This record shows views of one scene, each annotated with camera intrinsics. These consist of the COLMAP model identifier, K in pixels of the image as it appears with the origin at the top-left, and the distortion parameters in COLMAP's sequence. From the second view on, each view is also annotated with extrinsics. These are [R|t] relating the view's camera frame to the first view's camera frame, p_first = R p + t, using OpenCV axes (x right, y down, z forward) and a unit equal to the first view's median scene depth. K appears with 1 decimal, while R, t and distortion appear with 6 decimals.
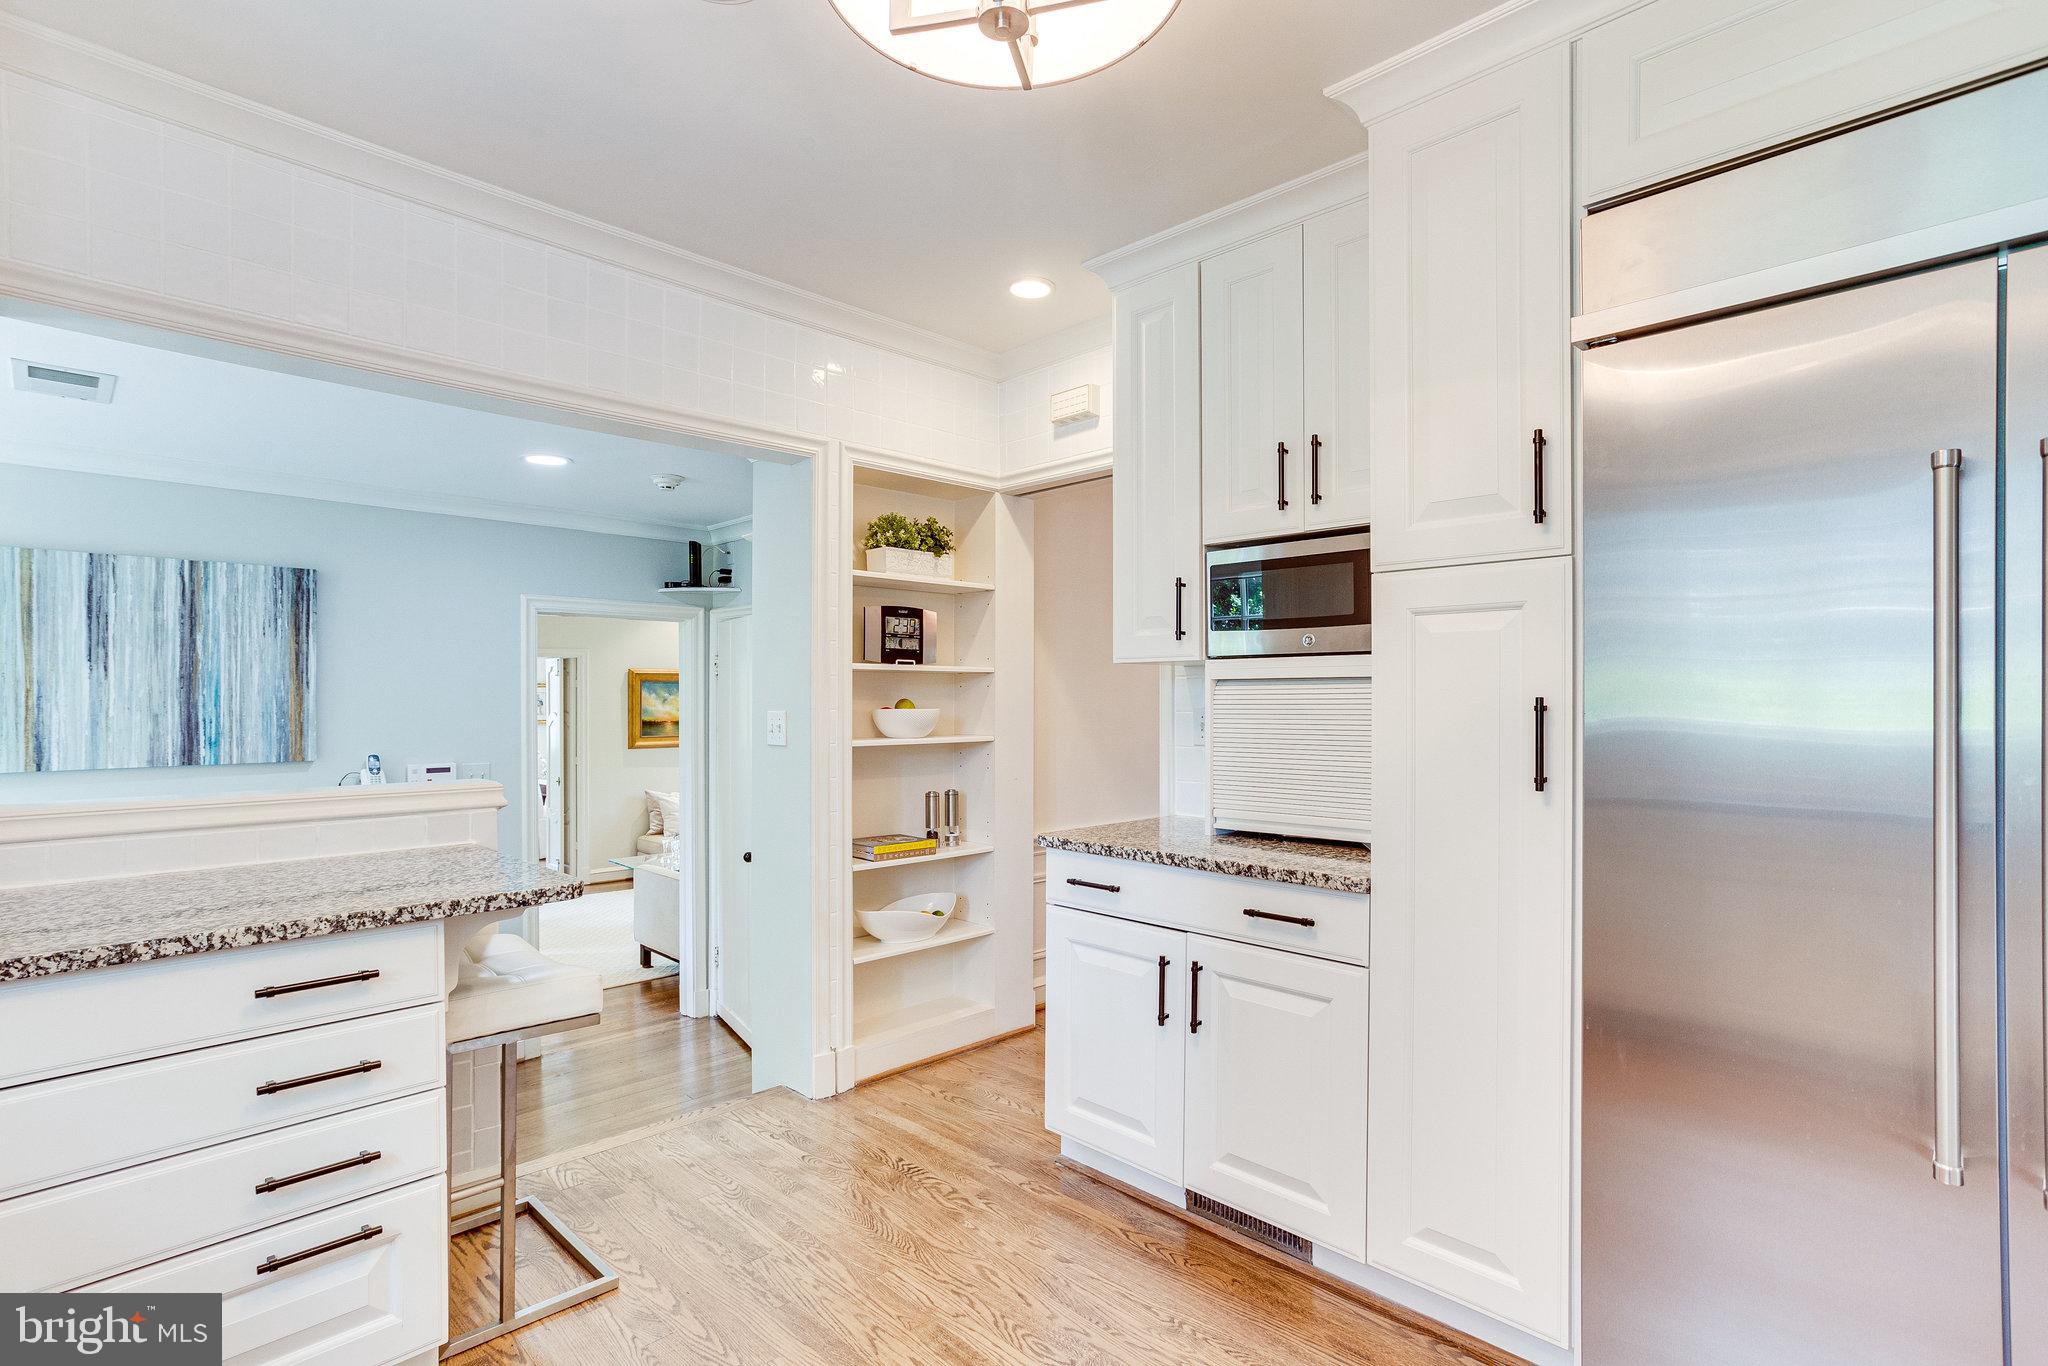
lens RADIAL K [[992.6, 0, 1015.4], [0, 992.6, 689.3], [0, 0, 1]] dist [-0.005955, 0.002198]
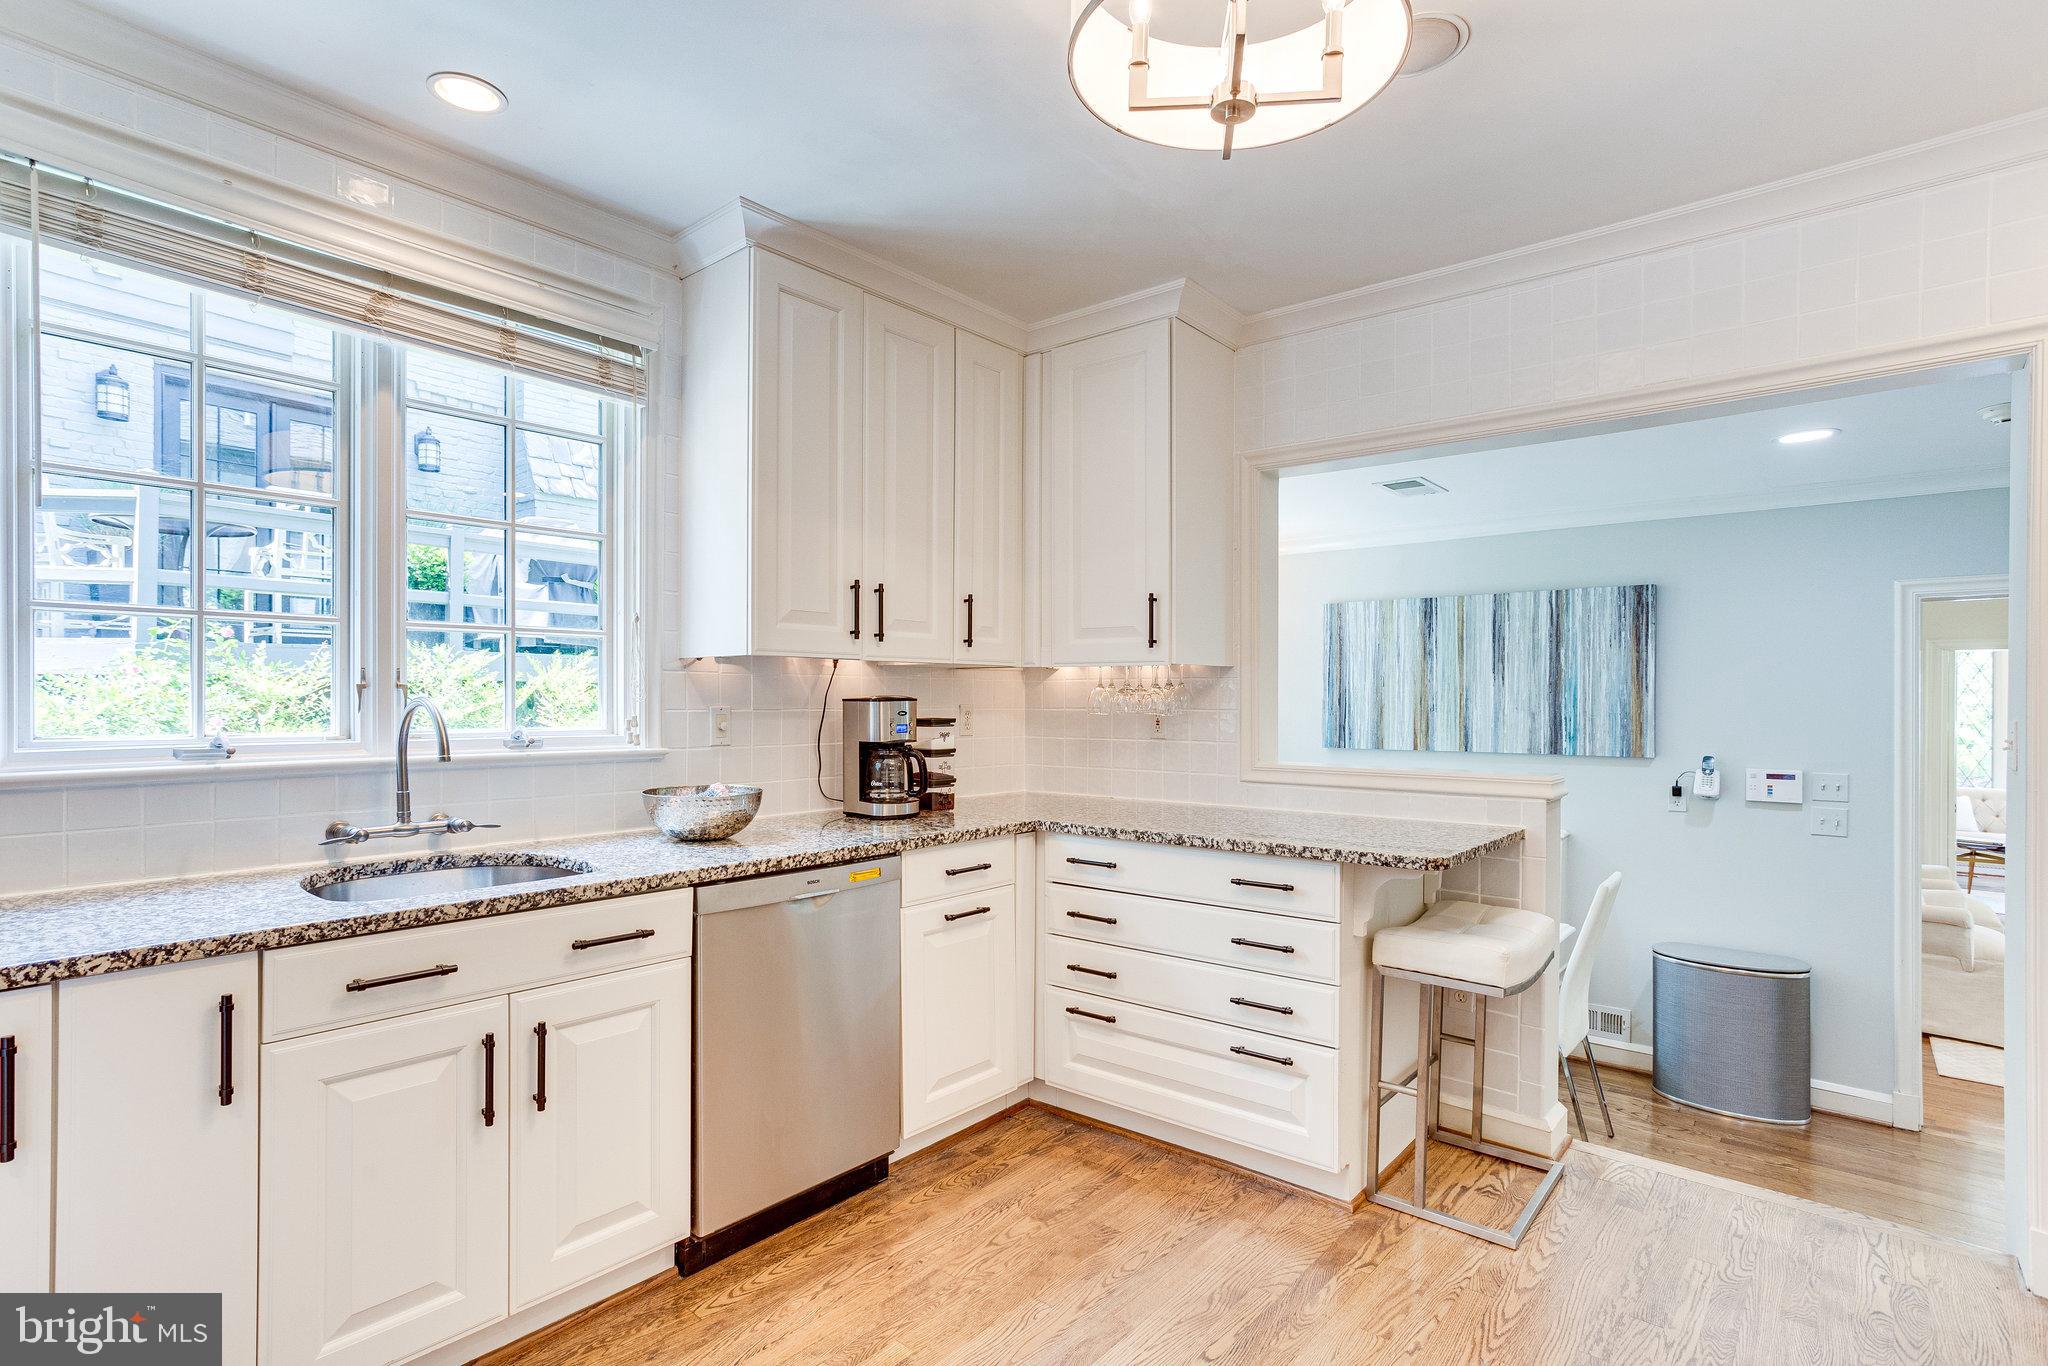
lens RADIAL K [[992.6, 0, 1016.2], [0, 992.6, 695.1], [0, 0, 1]] dist [-0.005955, 0.002198]
pose [[0.096198, -0.002396, -0.995359, 0.348116], [0.004725, 0.999987, -0.001950, 0.001074], [0.995351, -0.004516, 0.096208, 0.204361]]
